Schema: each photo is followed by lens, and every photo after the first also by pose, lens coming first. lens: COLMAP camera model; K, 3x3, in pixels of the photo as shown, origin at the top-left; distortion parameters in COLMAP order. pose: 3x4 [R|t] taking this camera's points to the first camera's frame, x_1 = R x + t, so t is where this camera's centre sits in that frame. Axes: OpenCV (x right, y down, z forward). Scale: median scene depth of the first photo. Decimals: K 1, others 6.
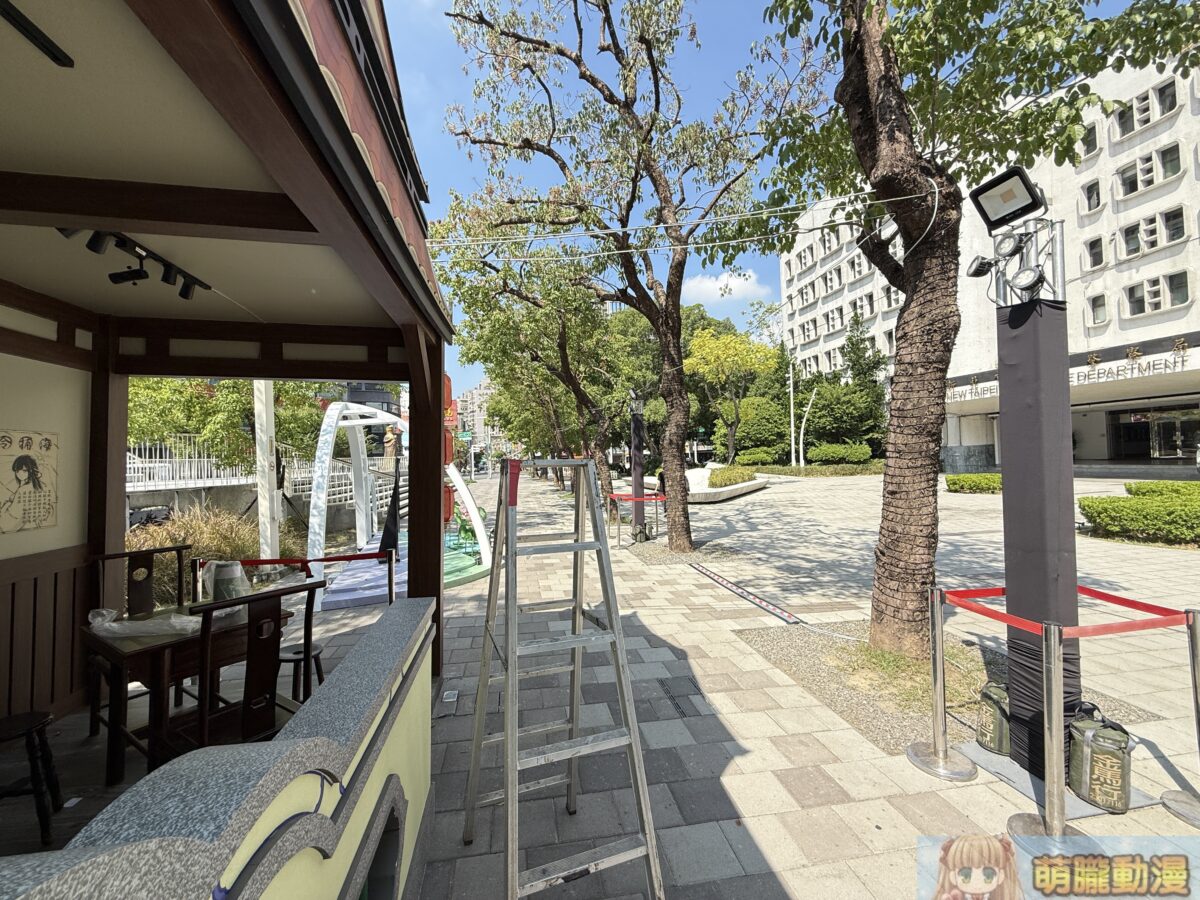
lens RADIAL K [[480.4, 0, 597.3], [0, 480.4, 448.3], [0, 0, 1]] dist [0.000281, 0.000096]
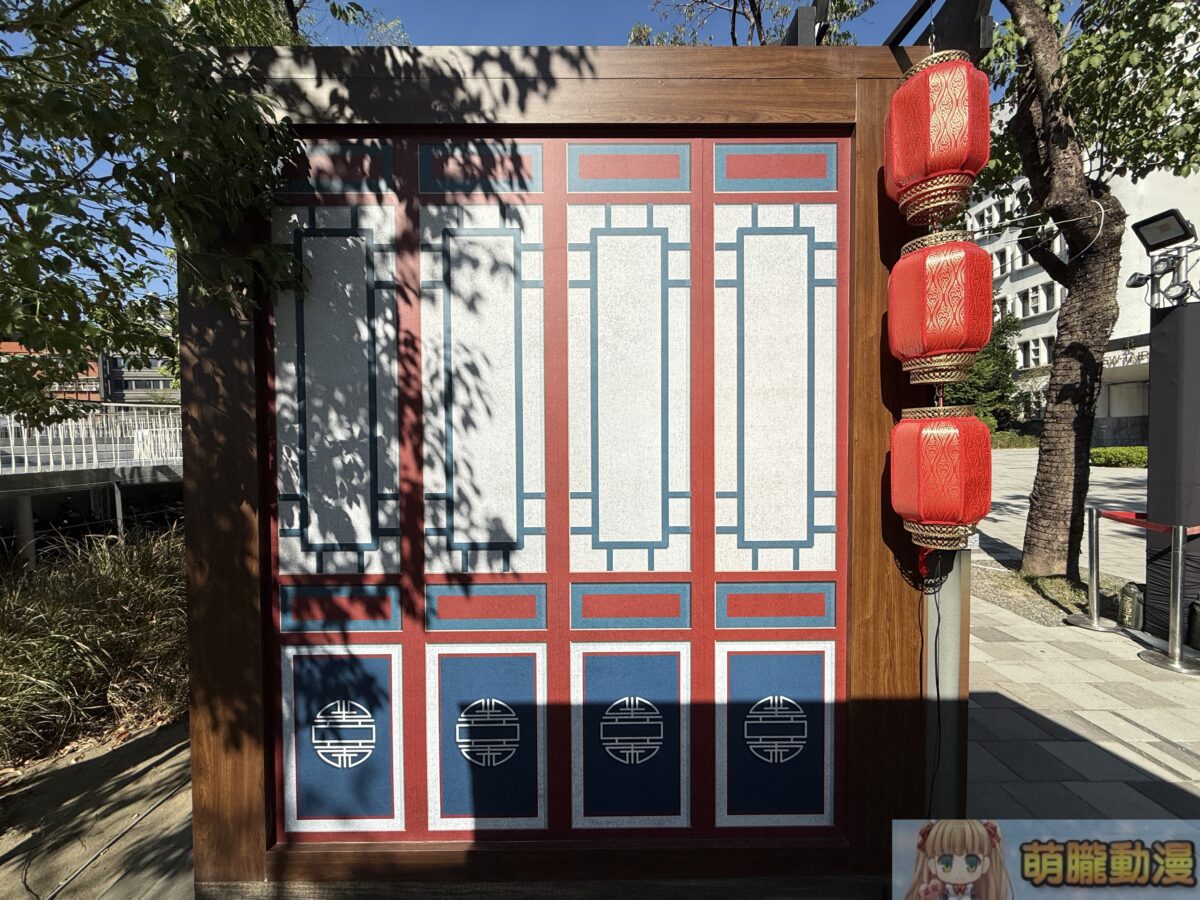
lens RADIAL K [[480.4, 0, 597.7], [0, 480.4, 448.9], [0, 0, 1]] dist [0.000281, 0.000096]
pose [[0.986079, 0.004674, -0.166214, -0.327340], [0.004250, 0.998570, 0.053296, 0.015369], [0.166225, -0.053261, 0.984648, -0.419386]]
